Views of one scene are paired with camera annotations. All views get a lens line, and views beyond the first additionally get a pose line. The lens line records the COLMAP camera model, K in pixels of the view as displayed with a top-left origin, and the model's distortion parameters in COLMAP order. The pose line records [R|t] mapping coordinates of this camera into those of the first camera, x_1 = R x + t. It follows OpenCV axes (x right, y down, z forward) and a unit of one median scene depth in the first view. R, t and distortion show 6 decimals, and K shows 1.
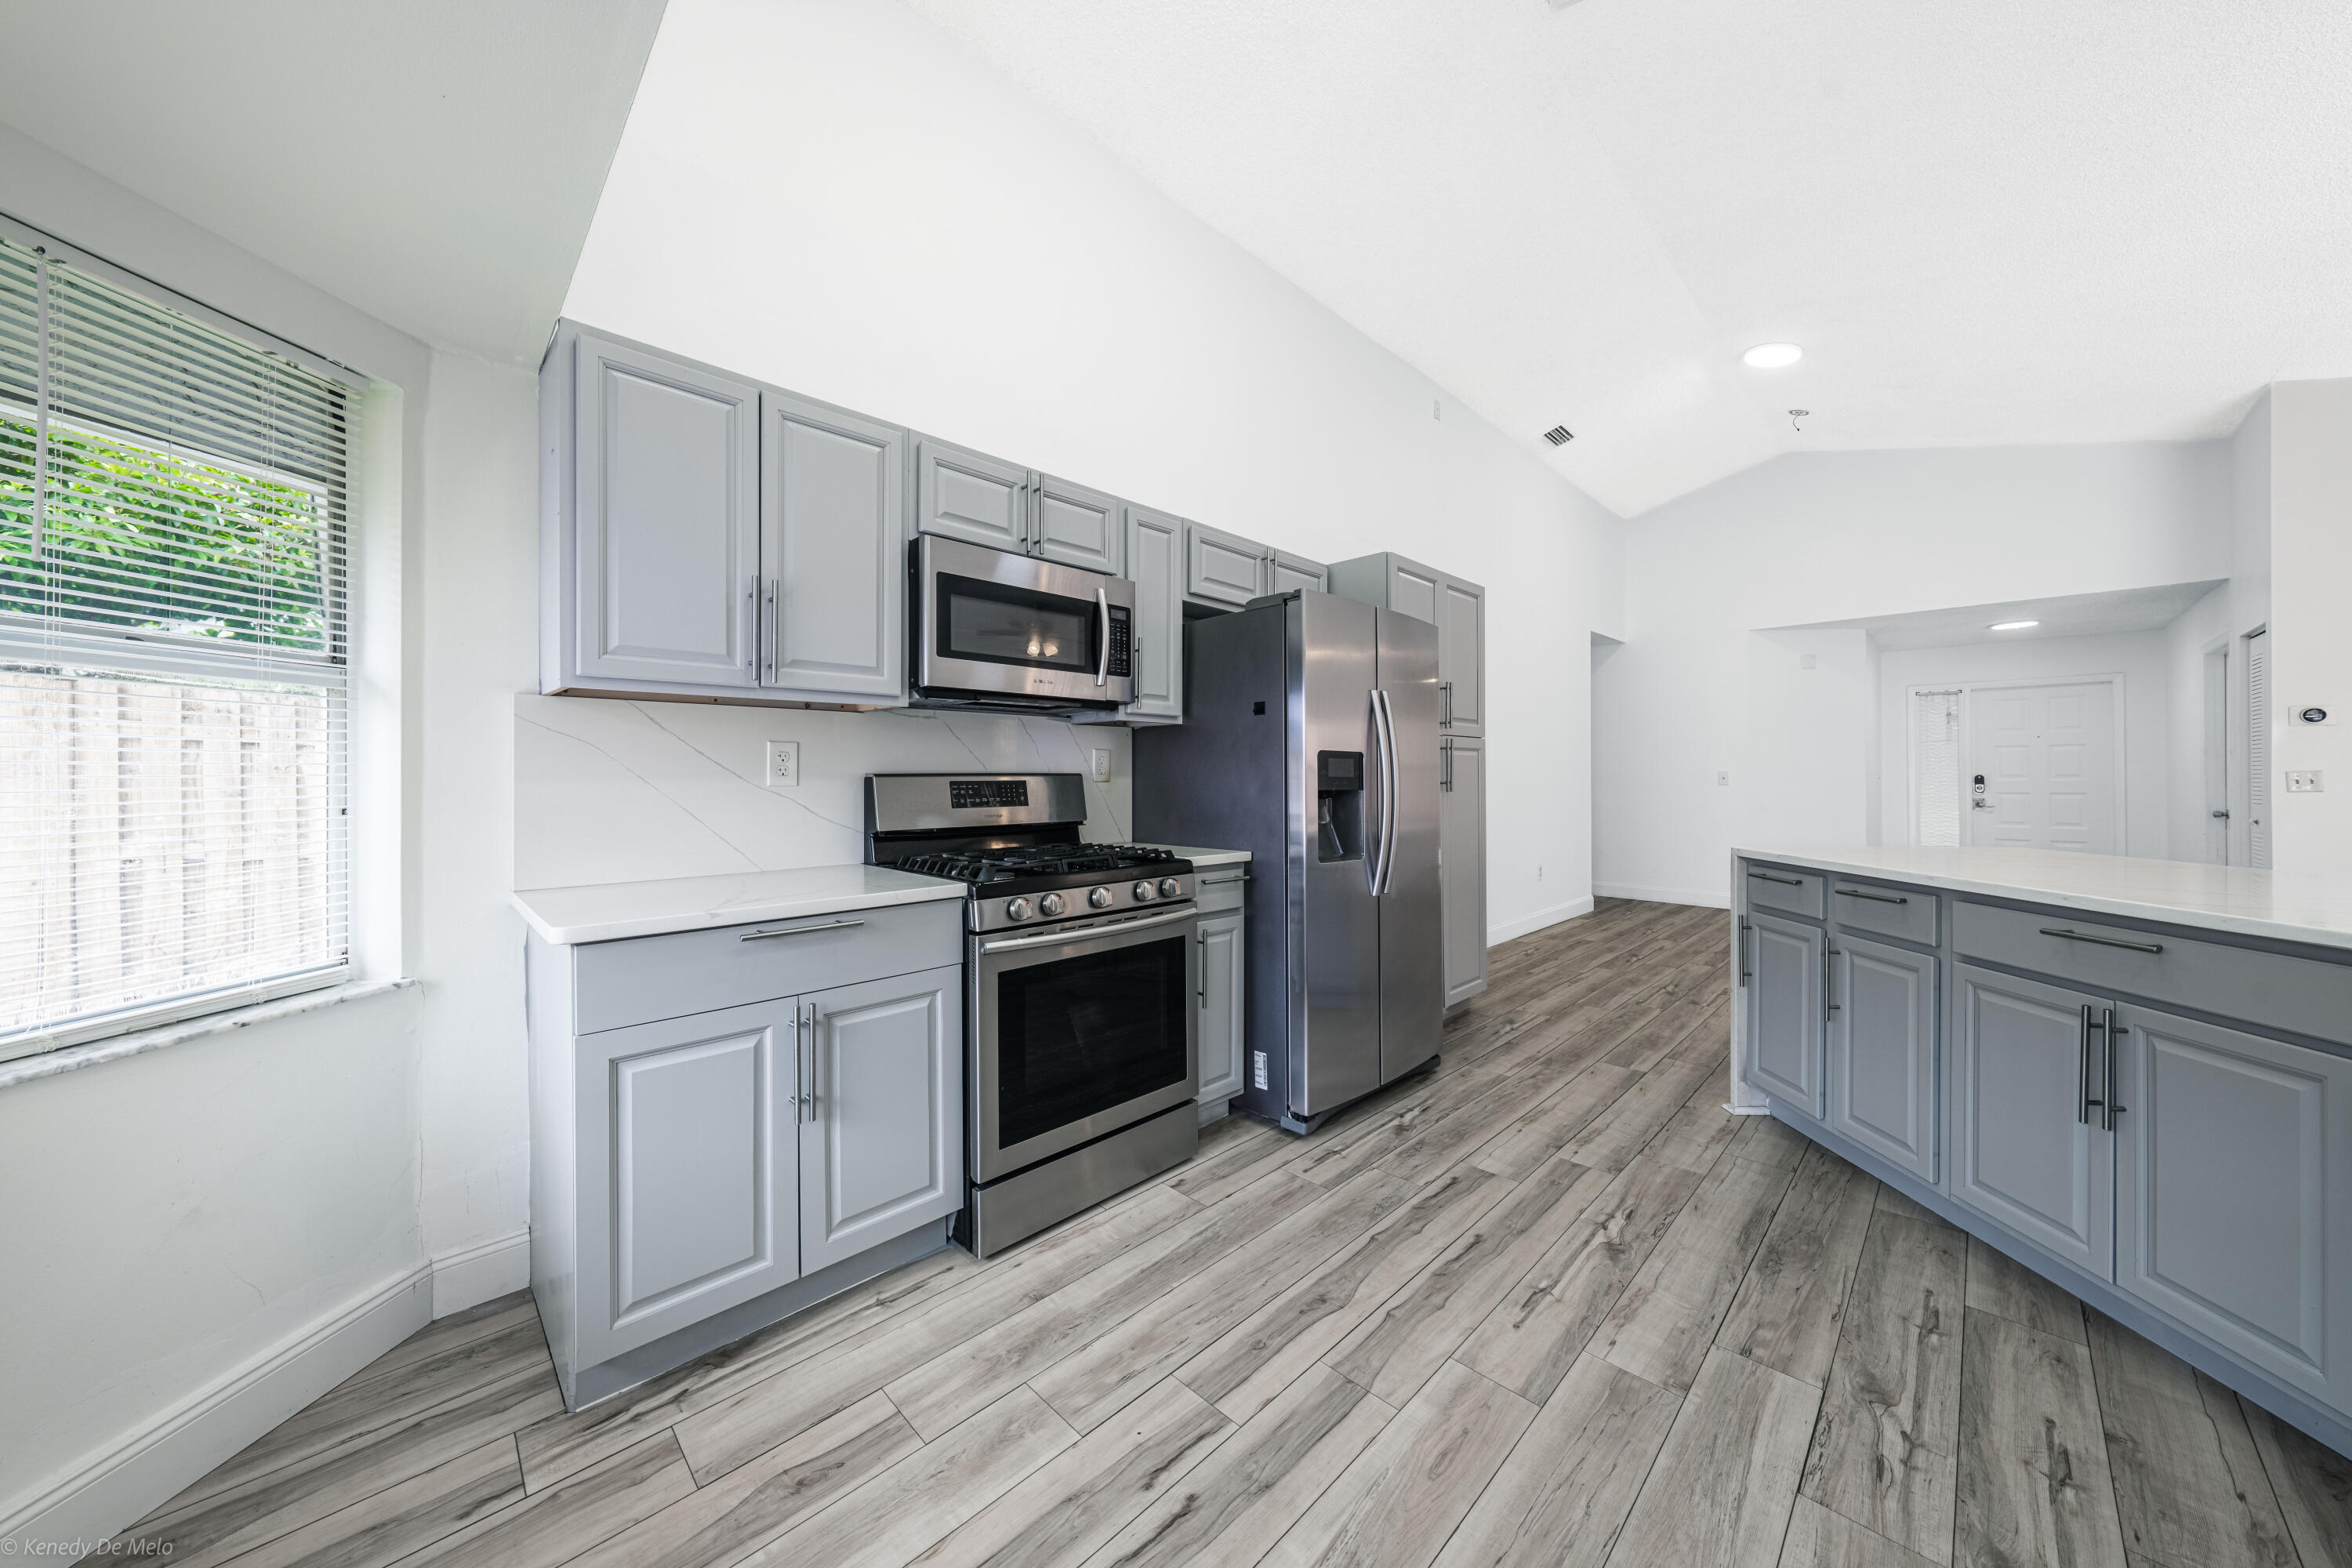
lens RADIAL K [[798.5, 0, 1178.9], [0, 798.5, 775.3], [0, 0, 1]] dist [-0.001901, -0.000293]
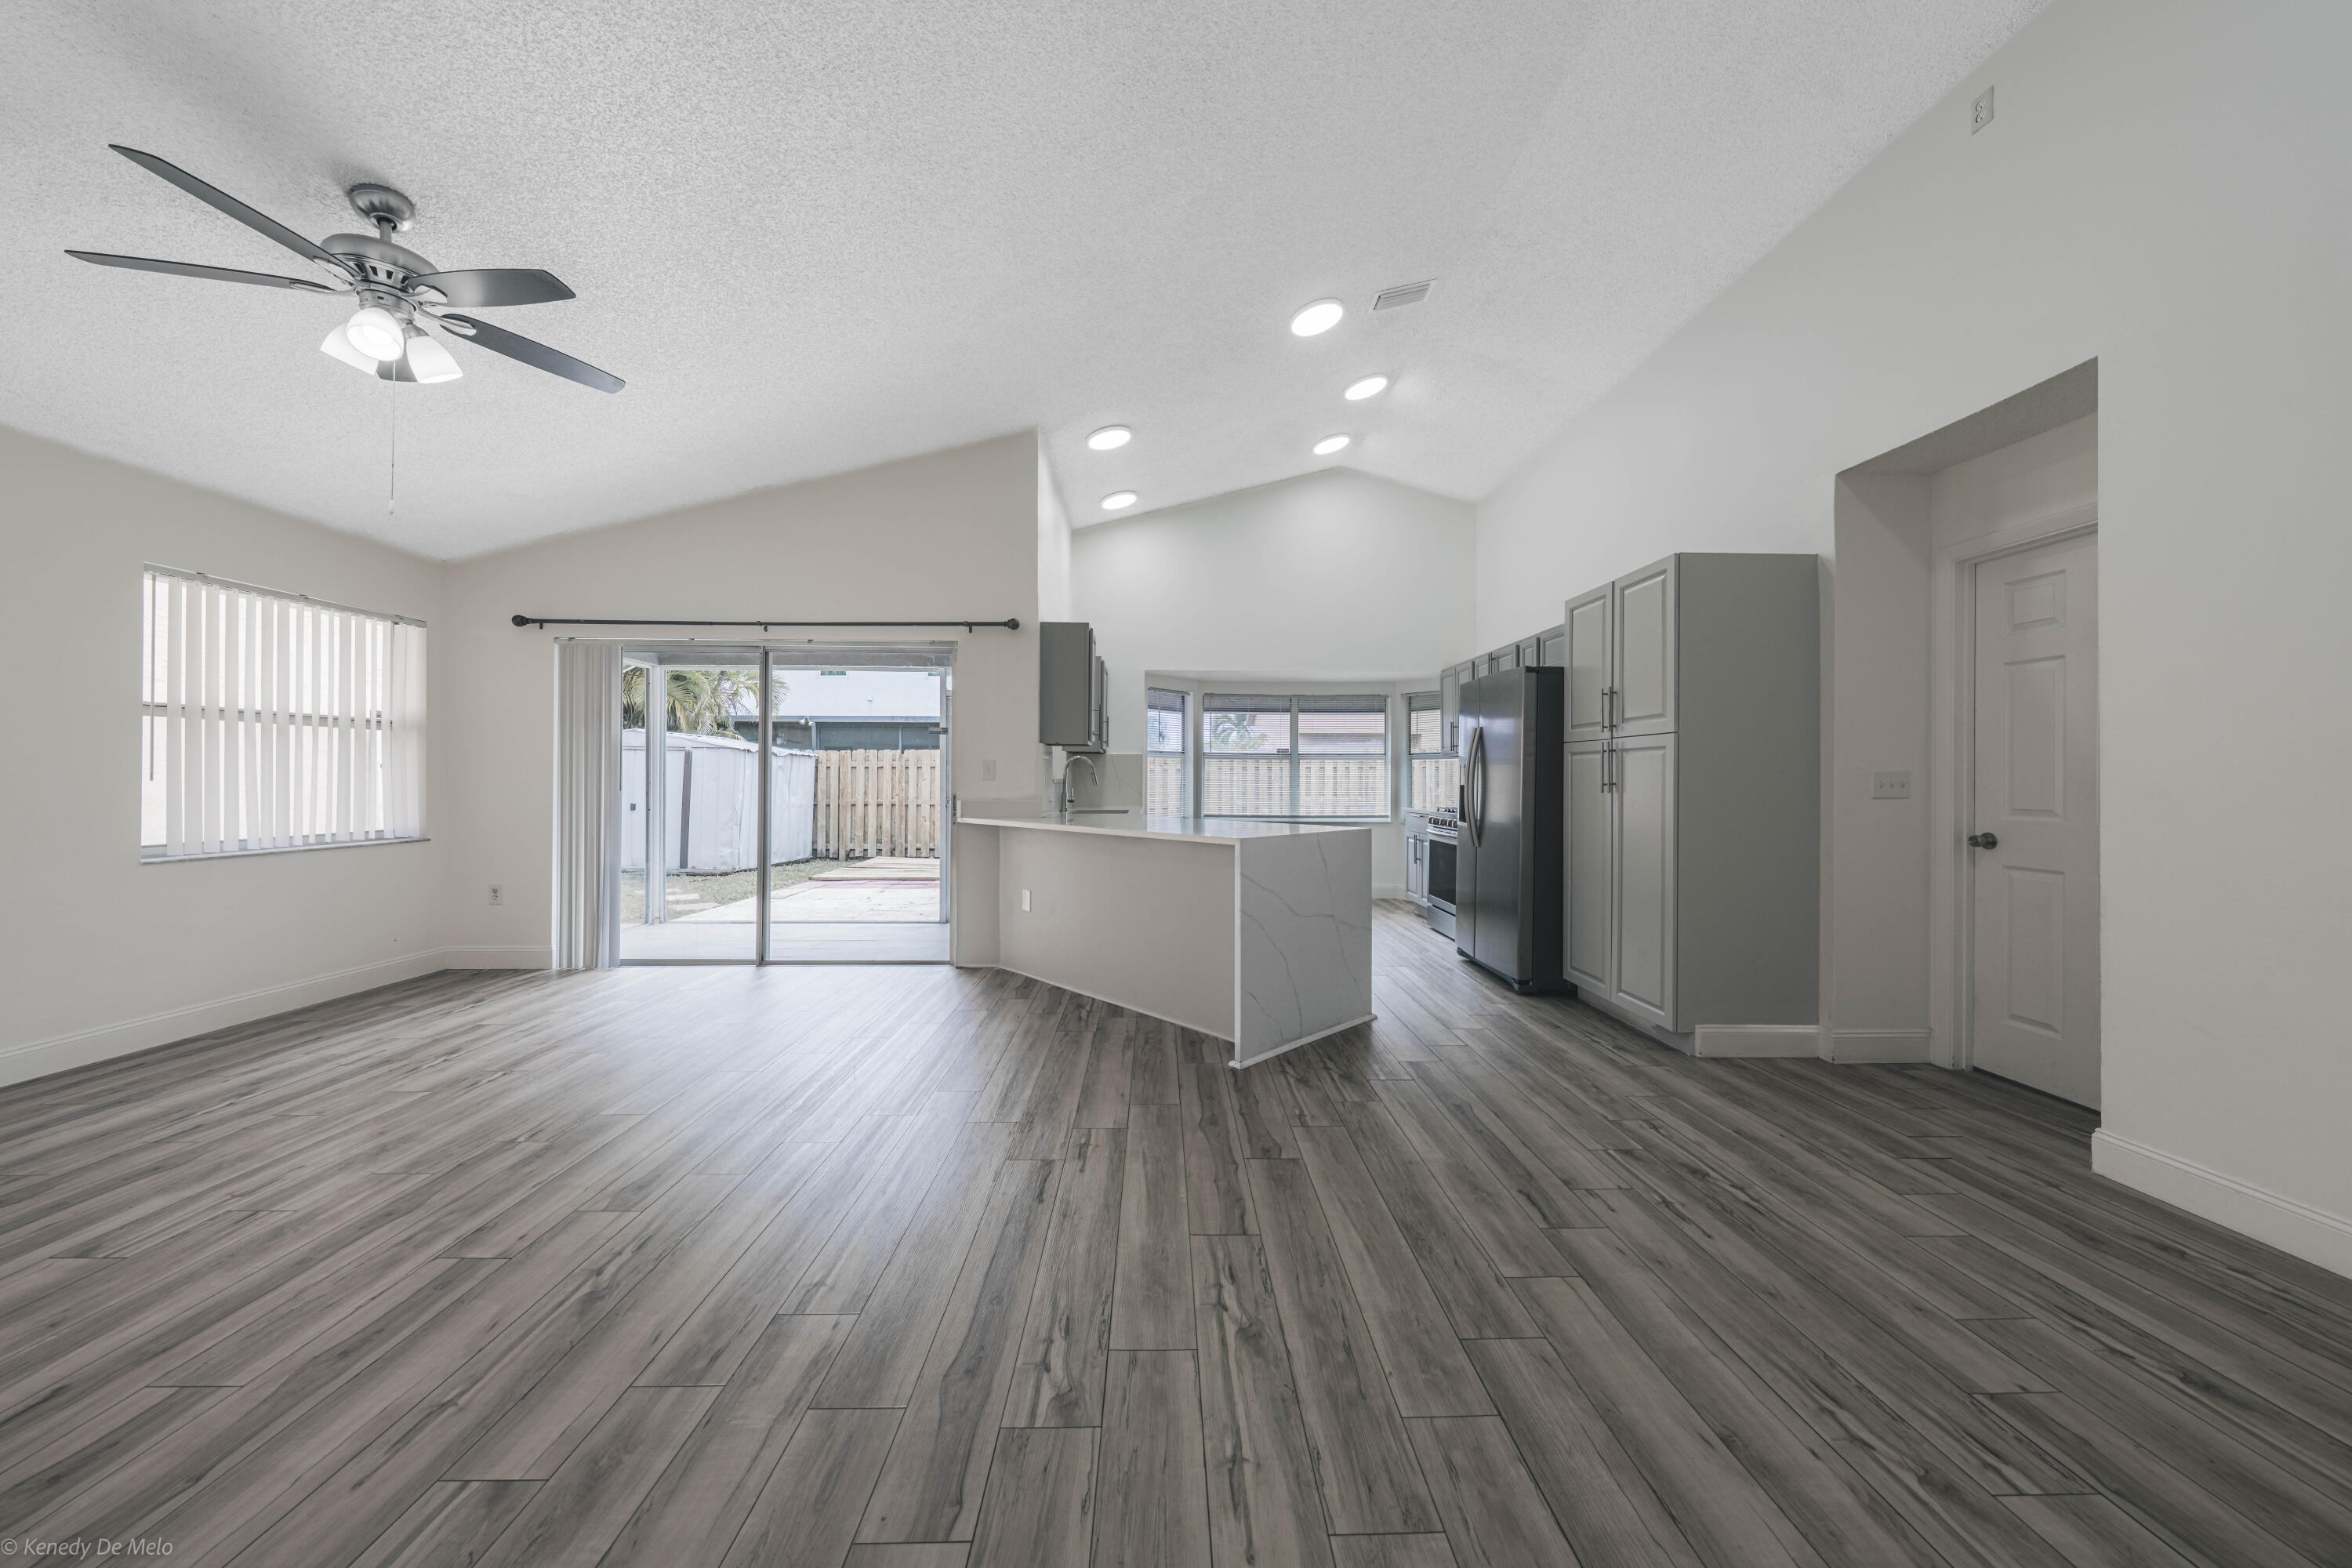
lens RADIAL K [[800.6, 0, 1178.4], [0, 800.6, 776.3], [0, 0, 1]] dist [-0.002826, -0.000251]
pose [[-0.689460, -0.003417, -0.724316, 2.468375], [-0.001334, 0.999993, -0.003447, 0.005497], [0.724323, -0.001410, -0.689460, 2.191305]]
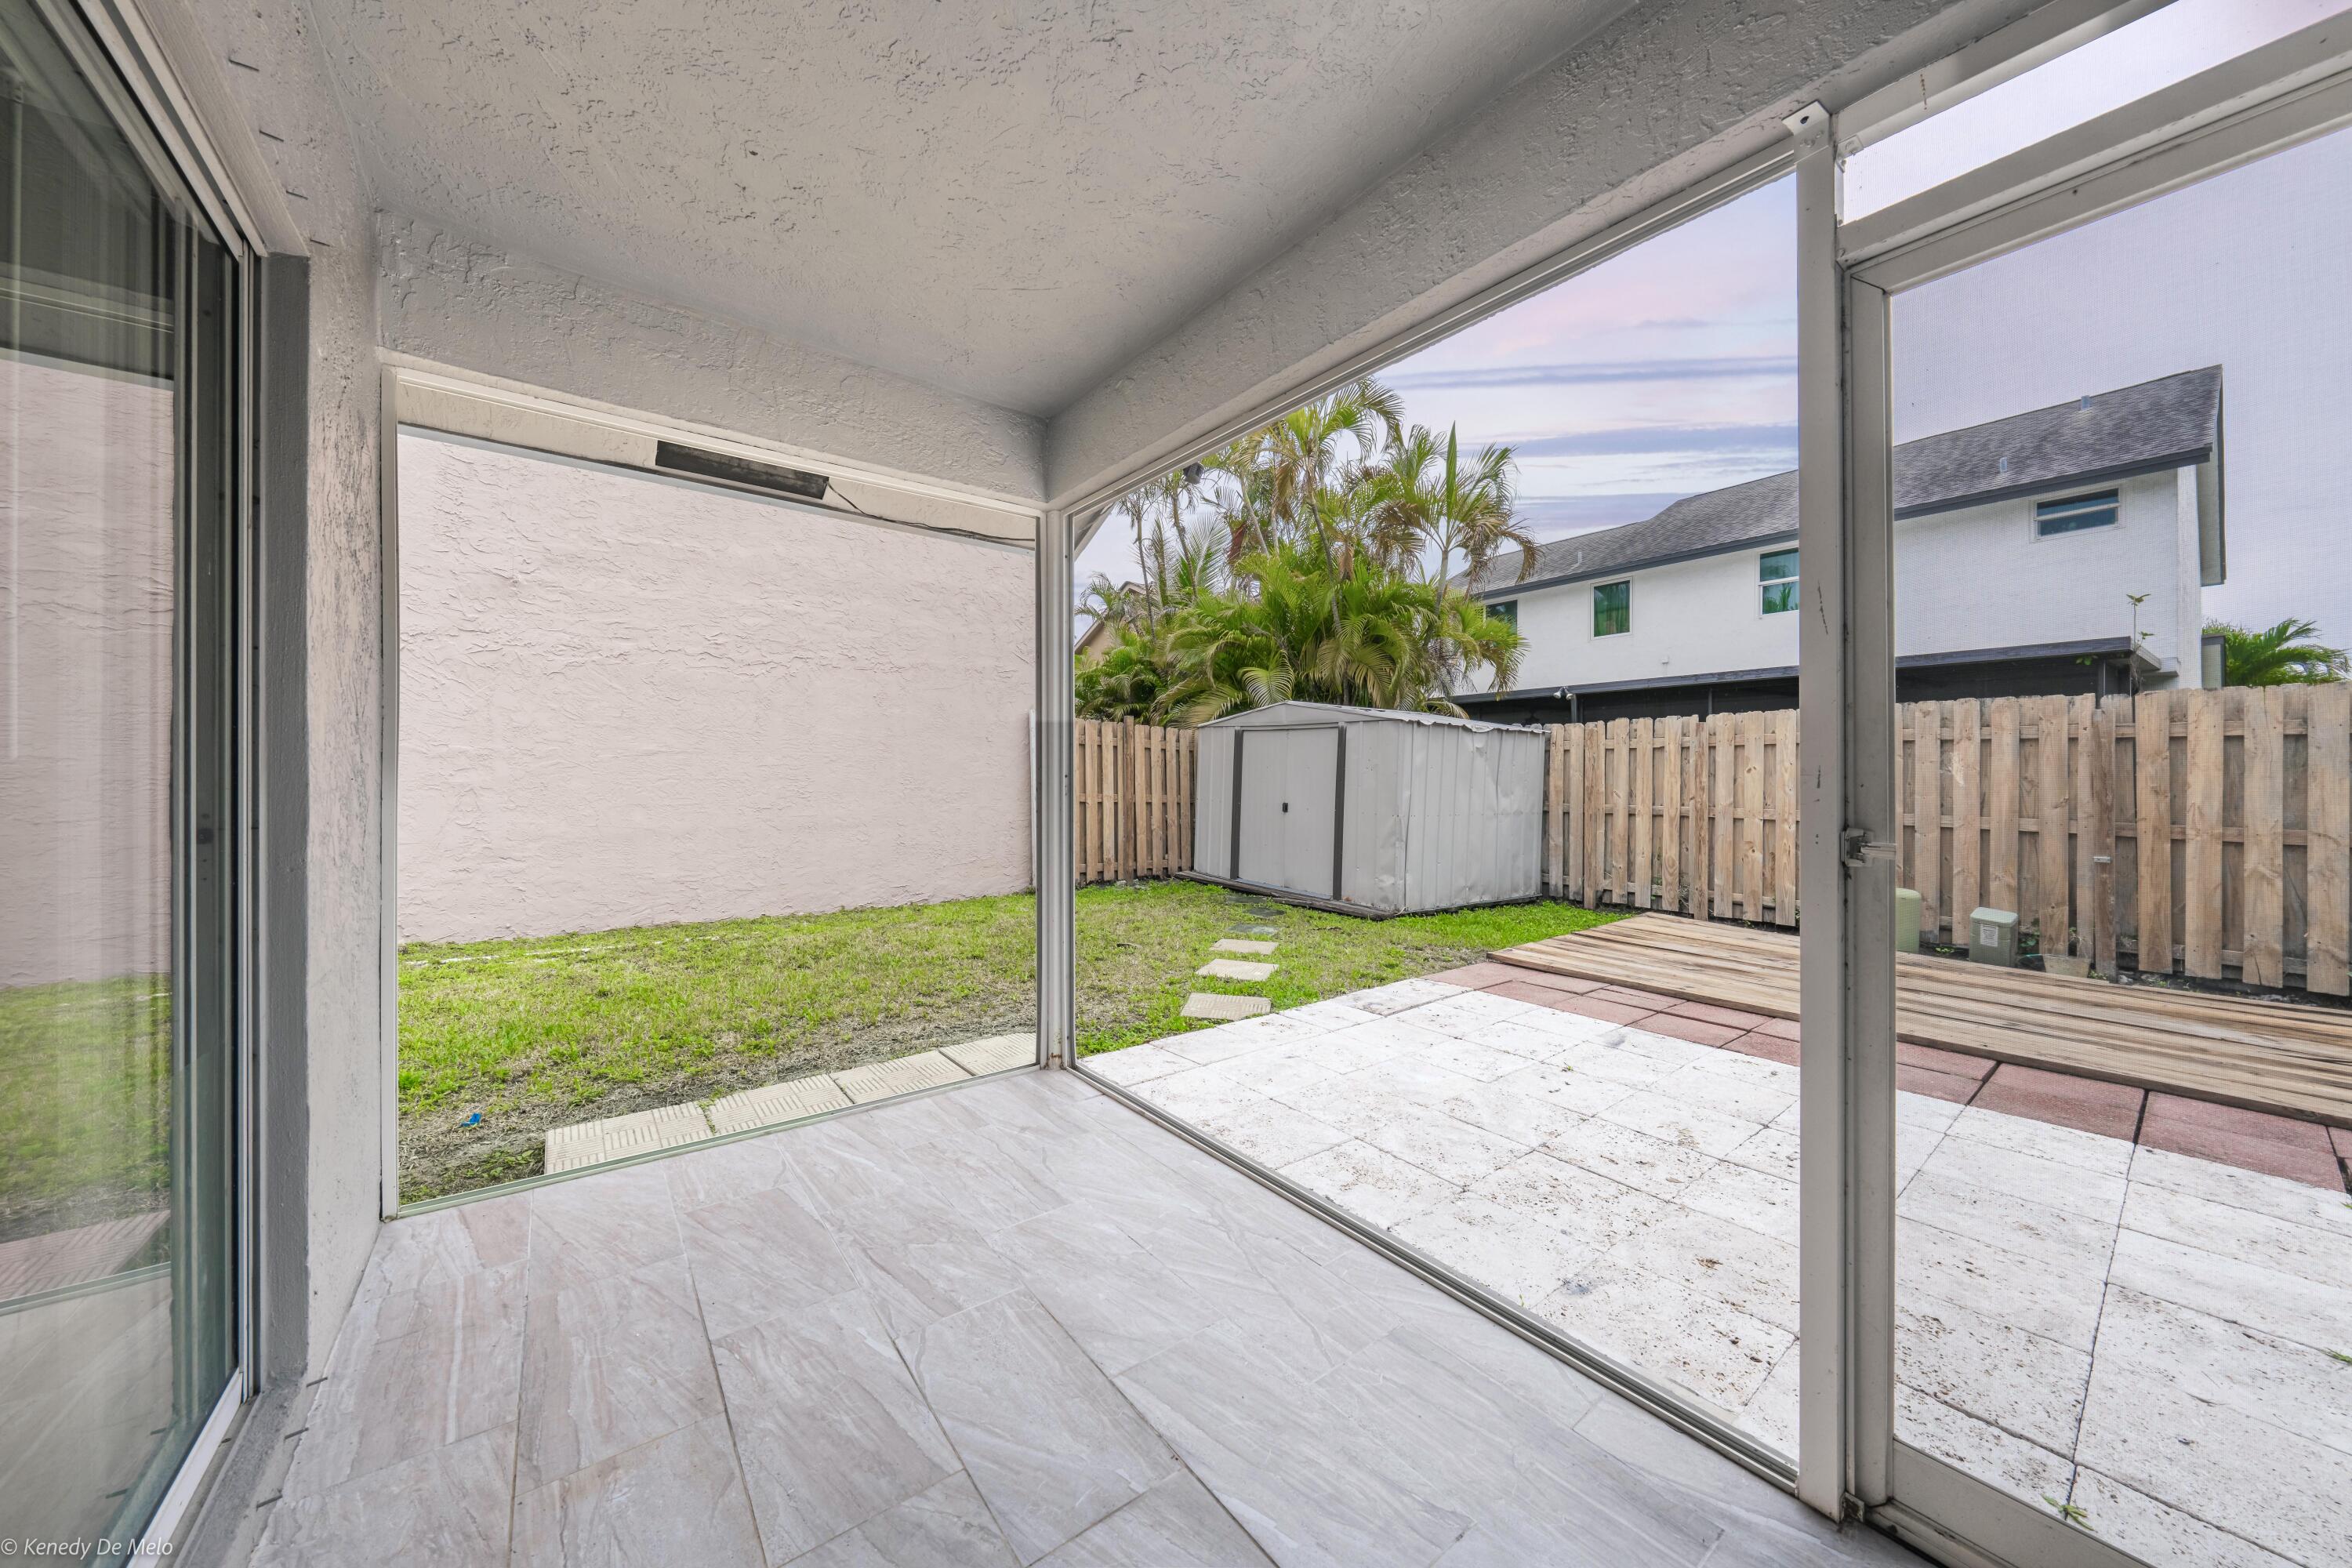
lens RADIAL K [[798.5, 0, 1178.9], [0, 798.5, 775.3], [0, 0, 1]] dist [-0.001901, -0.000293]
pose [[-0.991942, -0.003089, 0.126652, 1.184012], [-0.003568, 0.999987, -0.003560, 0.052855], [-0.126639, -0.003983, -0.991941, -0.079860]]
